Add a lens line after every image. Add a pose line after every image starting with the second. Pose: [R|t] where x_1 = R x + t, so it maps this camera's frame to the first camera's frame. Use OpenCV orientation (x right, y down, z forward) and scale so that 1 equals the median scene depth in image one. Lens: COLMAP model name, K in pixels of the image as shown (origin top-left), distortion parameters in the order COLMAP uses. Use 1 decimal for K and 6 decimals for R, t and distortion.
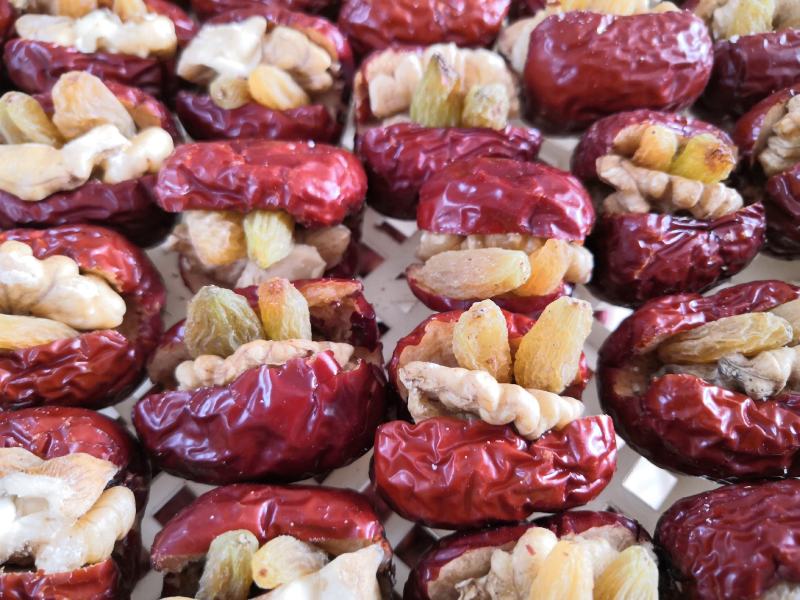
lens RADIAL K [[664.3, 0, 419.2], [0, 664.3, 295.5], [0, 0, 1]] dist [-0.076891, 0.093122]
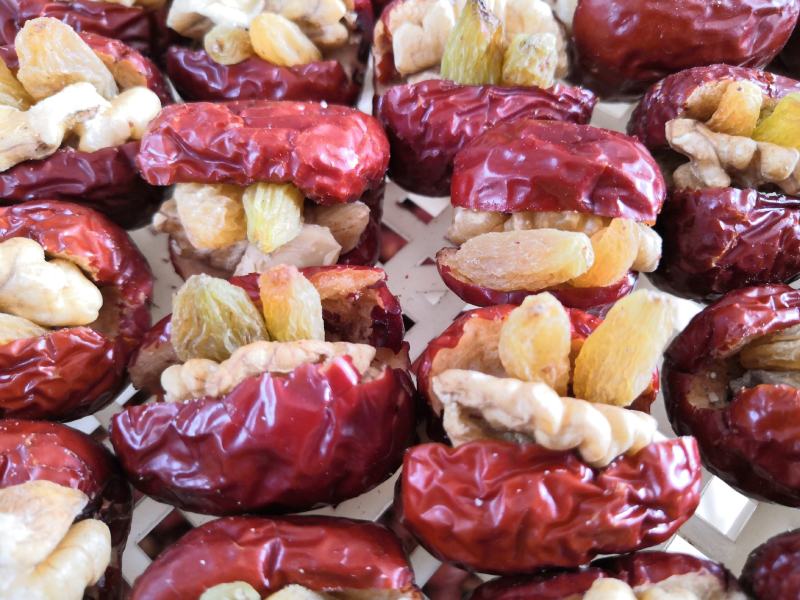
lens RADIAL K [[664.3, 0, 419.2], [0, 664.3, 295.5], [0, 0, 1]] dist [-0.076891, 0.093122]
pose [[0.999903, 0.003180, -0.013589, -0.032884], [-0.002825, 0.999656, 0.026079, -0.010047], [0.013667, -0.026038, 0.999568, 0.173190]]
